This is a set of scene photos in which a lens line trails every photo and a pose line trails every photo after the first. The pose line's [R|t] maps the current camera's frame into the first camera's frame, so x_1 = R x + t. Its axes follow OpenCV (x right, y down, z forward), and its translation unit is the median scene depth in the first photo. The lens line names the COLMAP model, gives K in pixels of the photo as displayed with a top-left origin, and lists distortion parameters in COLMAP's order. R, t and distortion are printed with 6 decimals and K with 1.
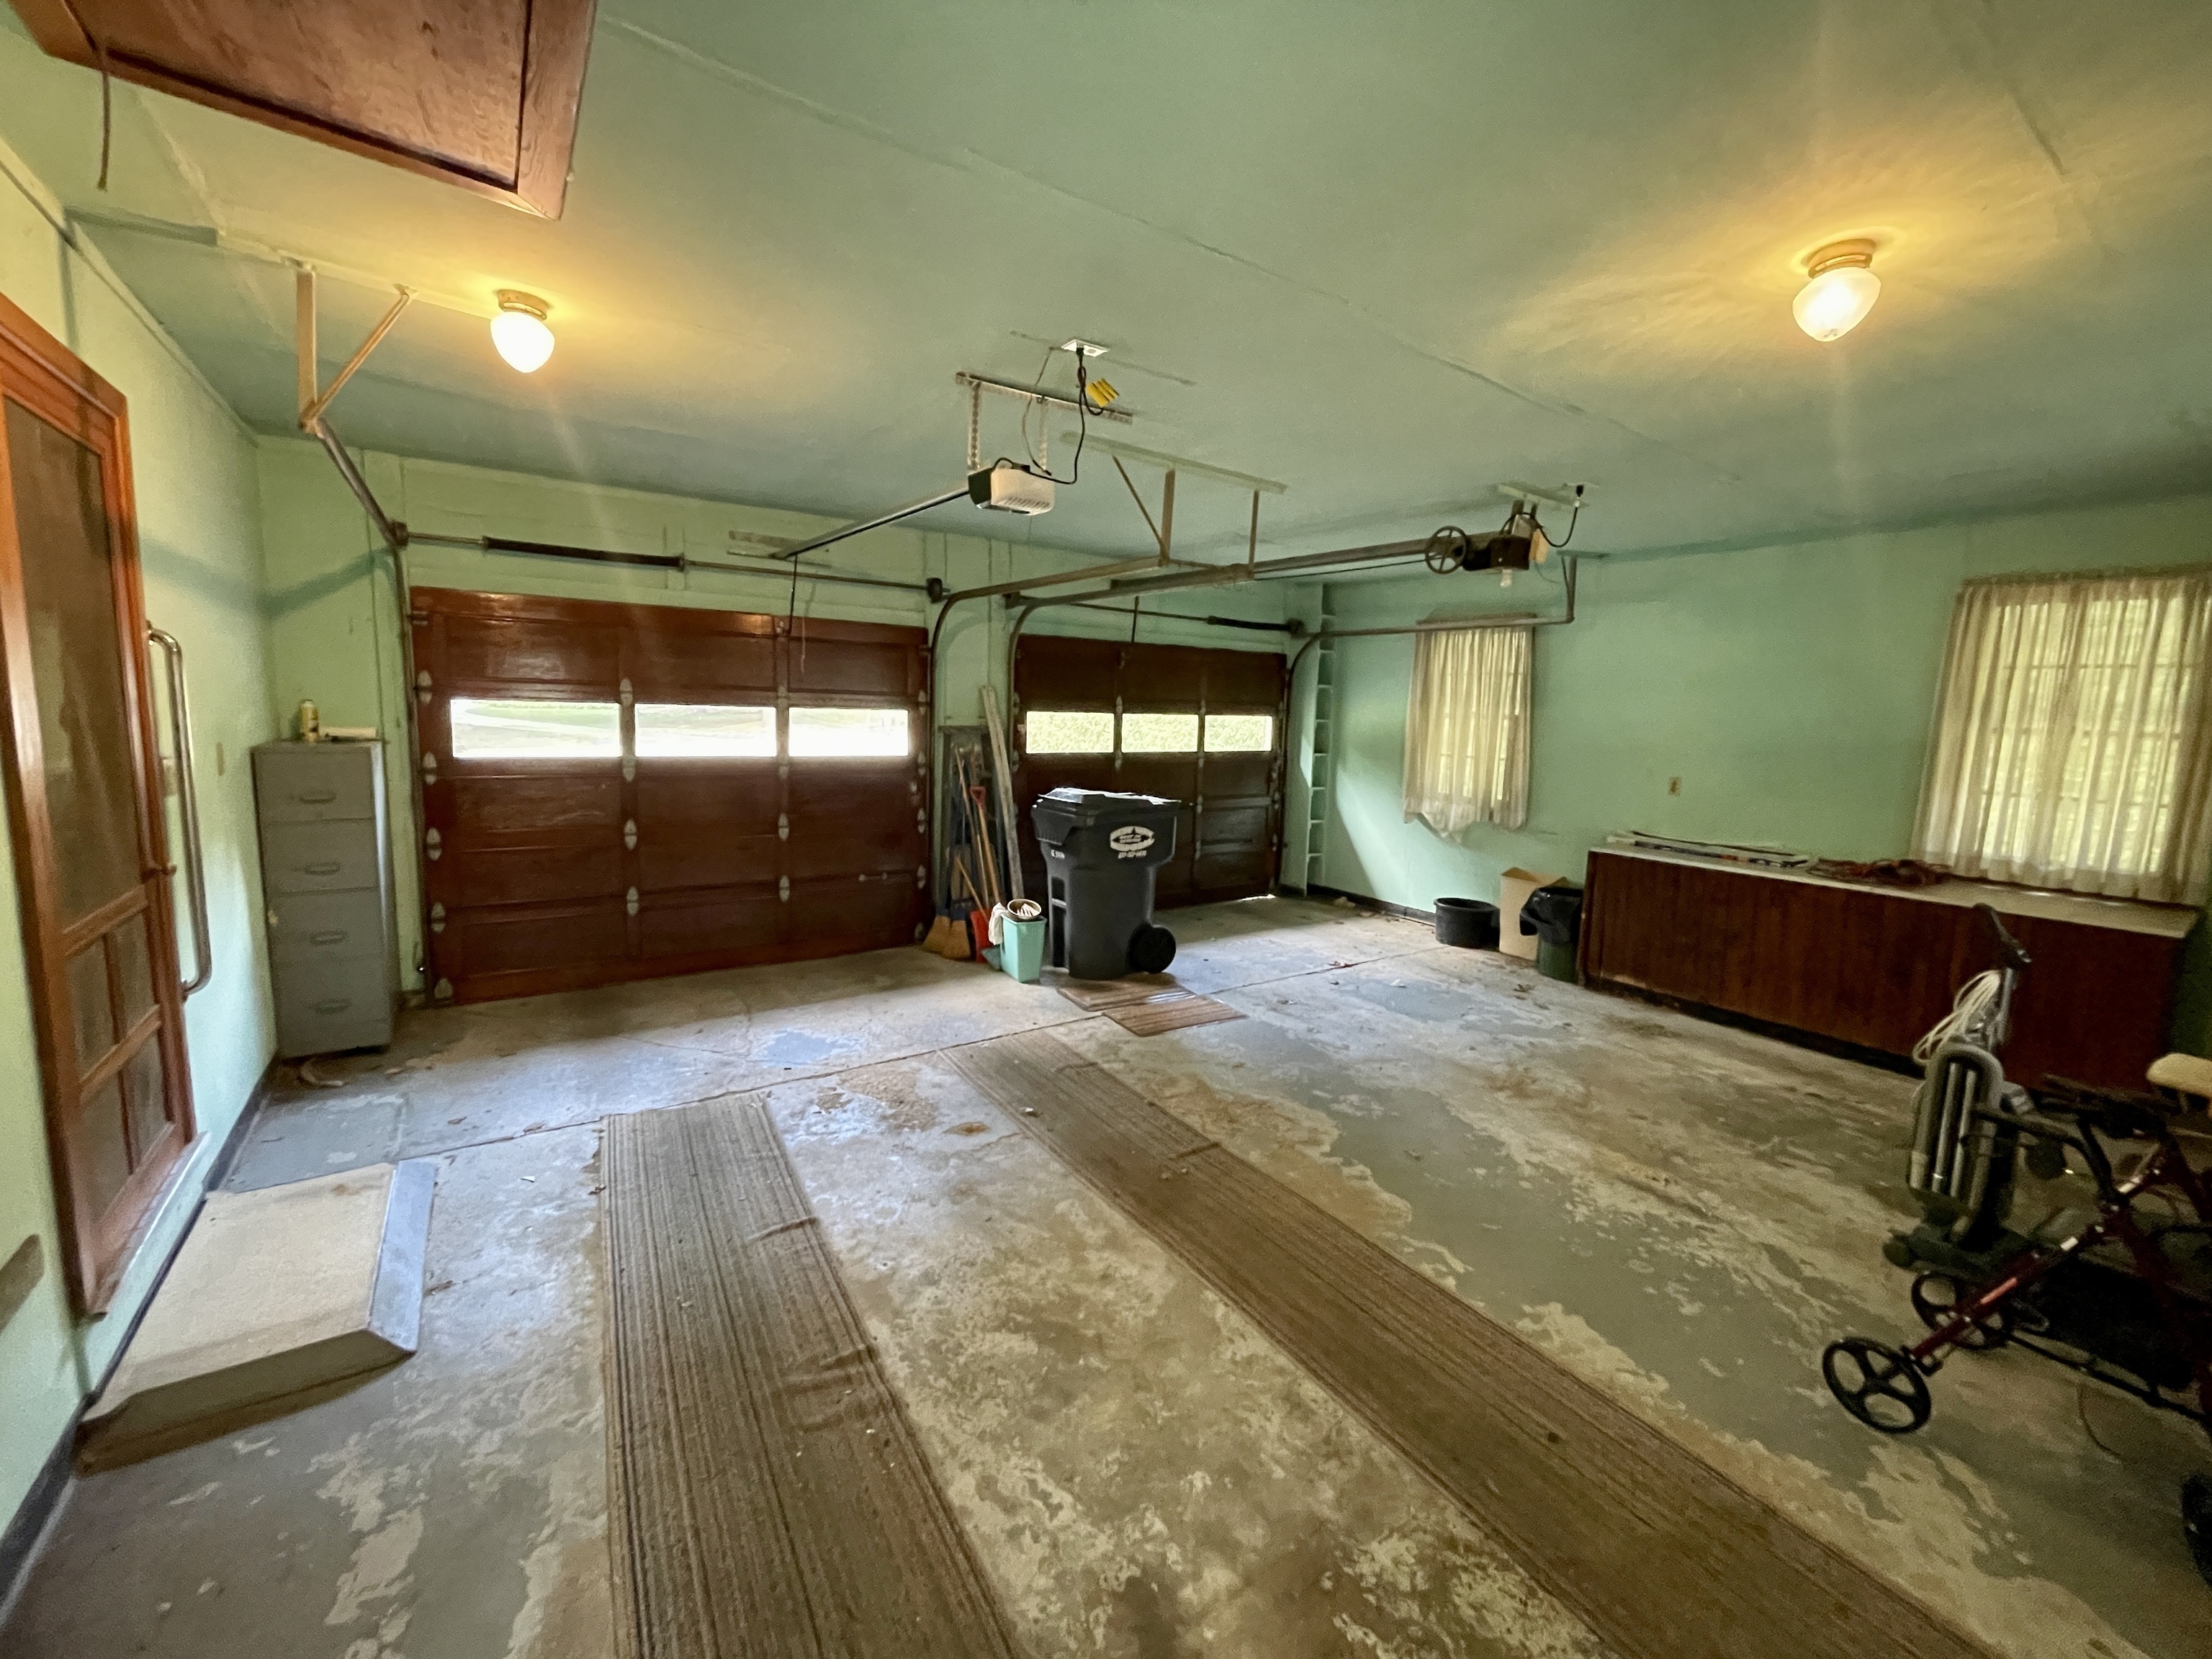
lens RADIAL K [[891.0, 0, 1098.0], [0, 891.0, 826.3], [0, 0, 1]] dist [0.000935, -0.000227]
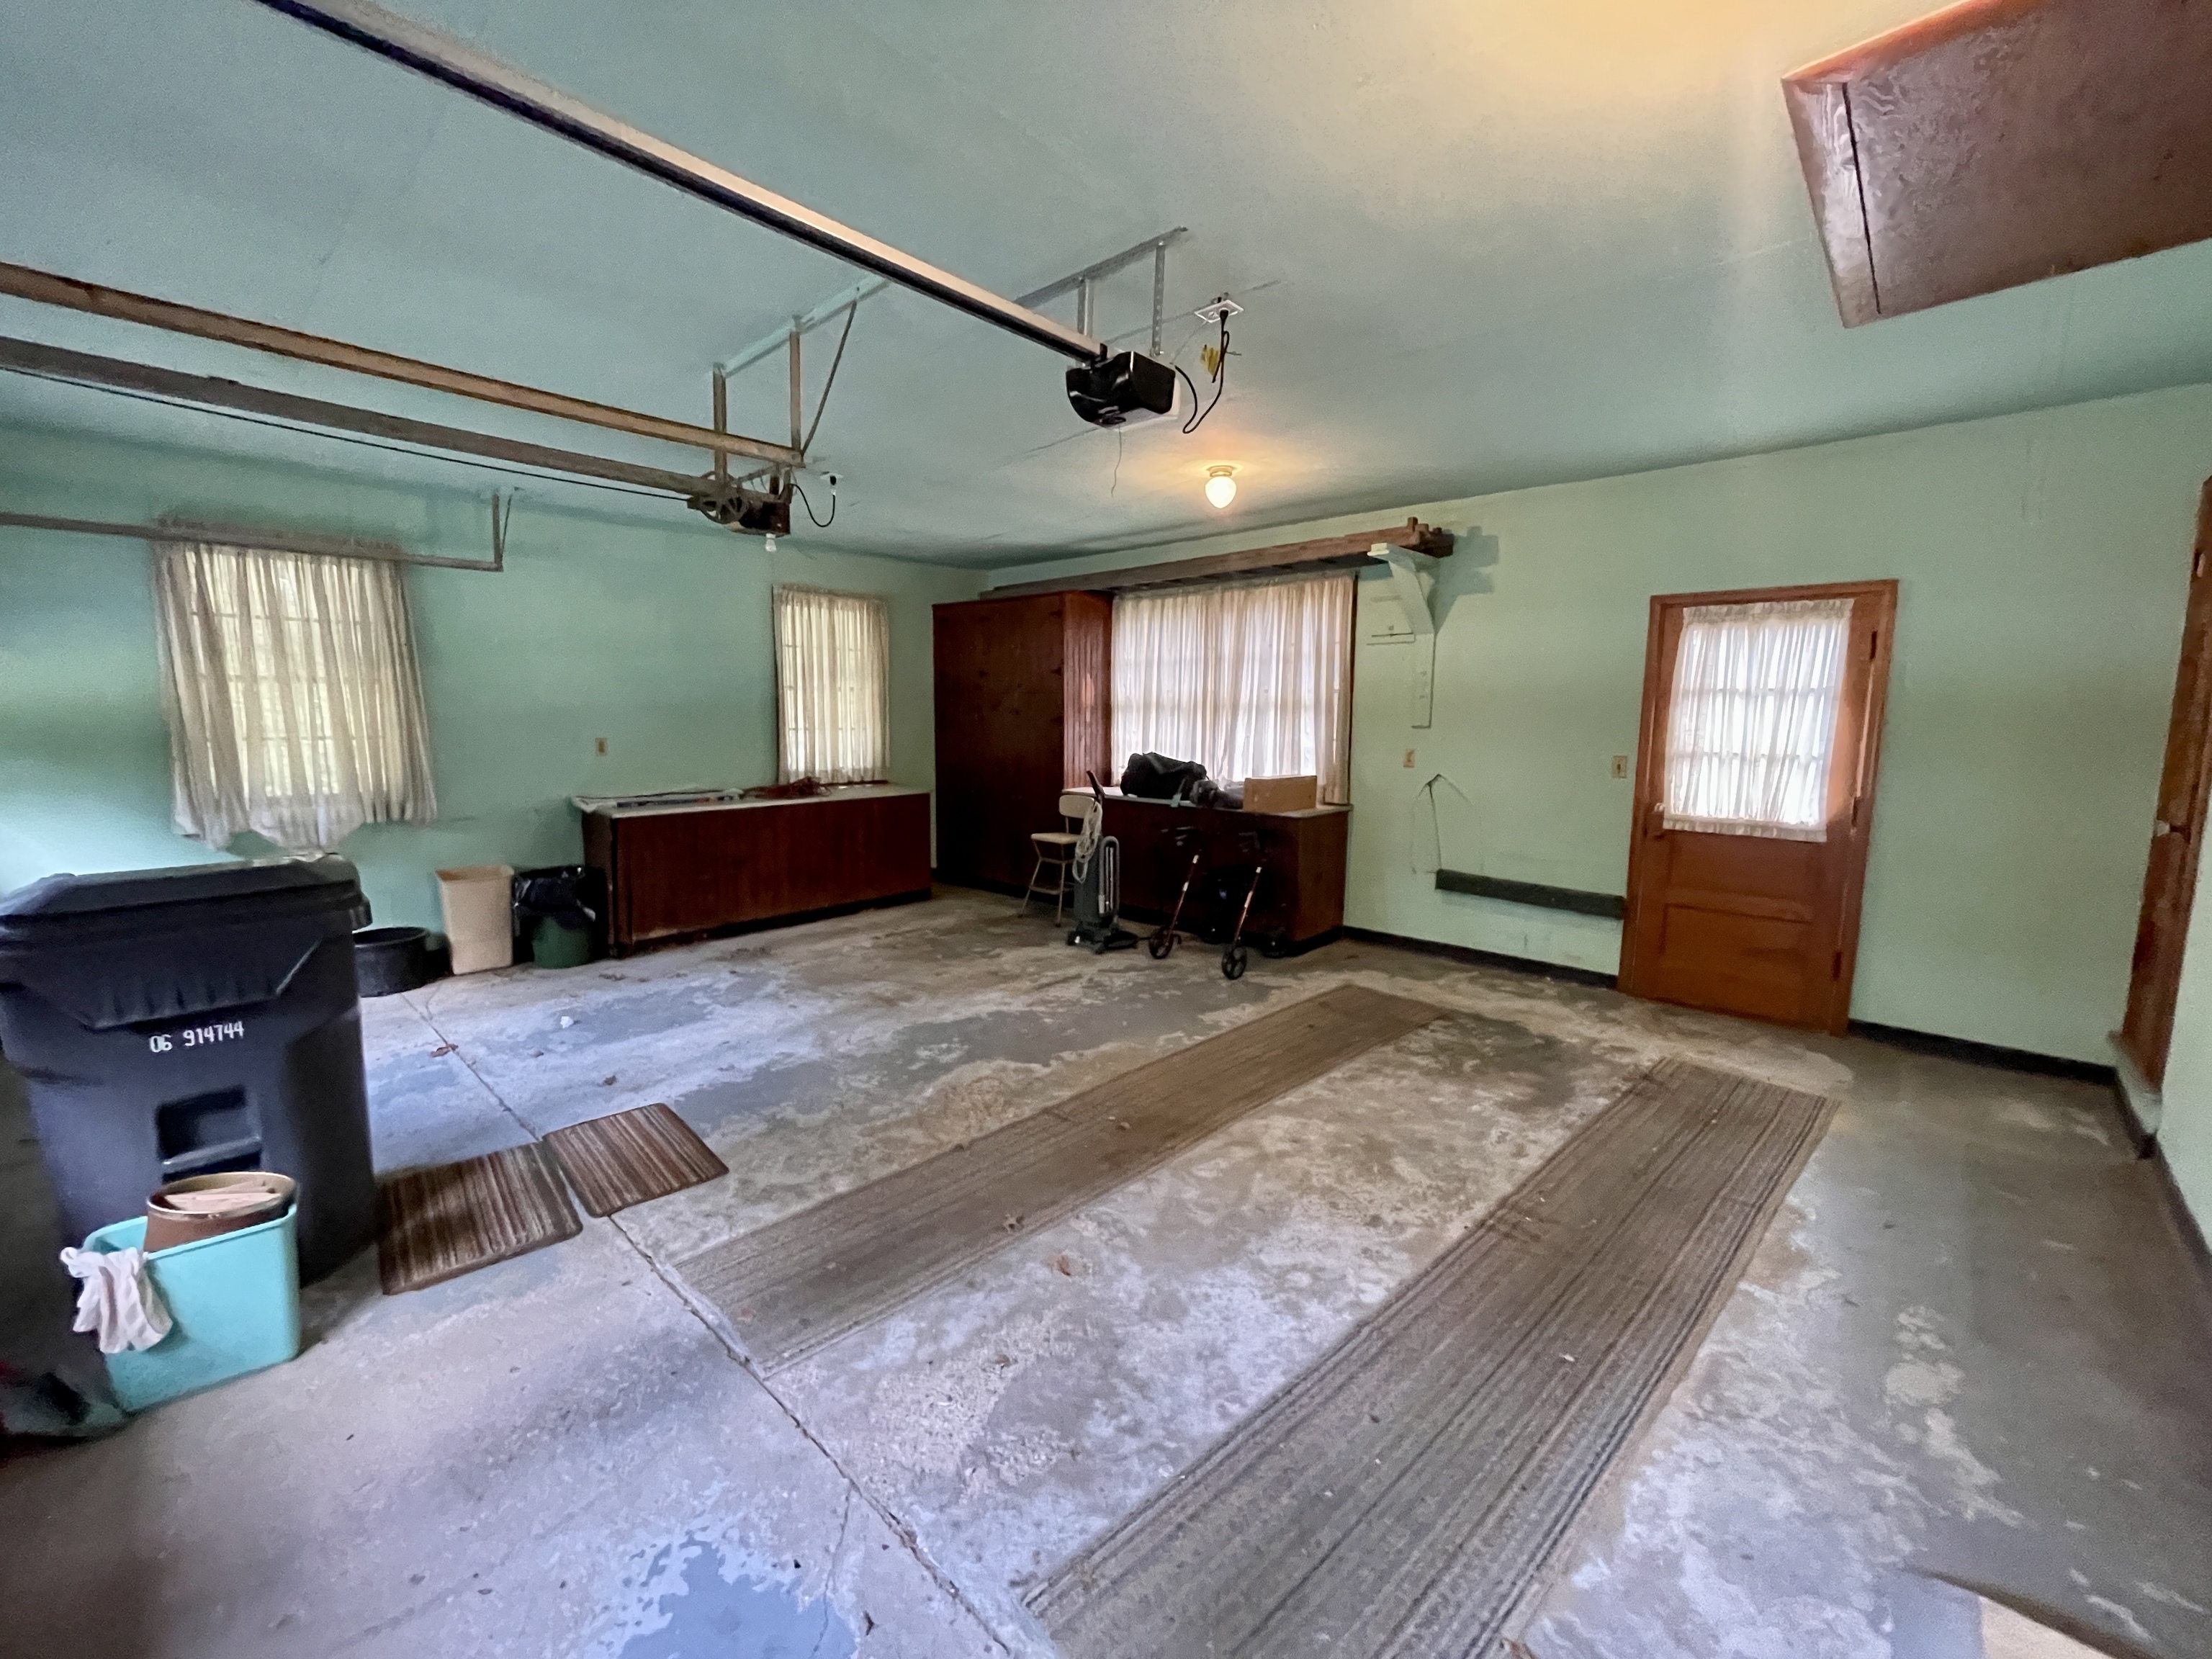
lens RADIAL K [[891.0, 0, 1094.1], [0, 891.0, 821.1], [0, 0, 1]] dist [0.000935, -0.000227]
pose [[-0.207329, -0.158709, 0.965311, -0.787412], [0.118963, 0.975339, 0.185908, -0.139791], [-0.971011, 0.153381, -0.183336, 1.067944]]
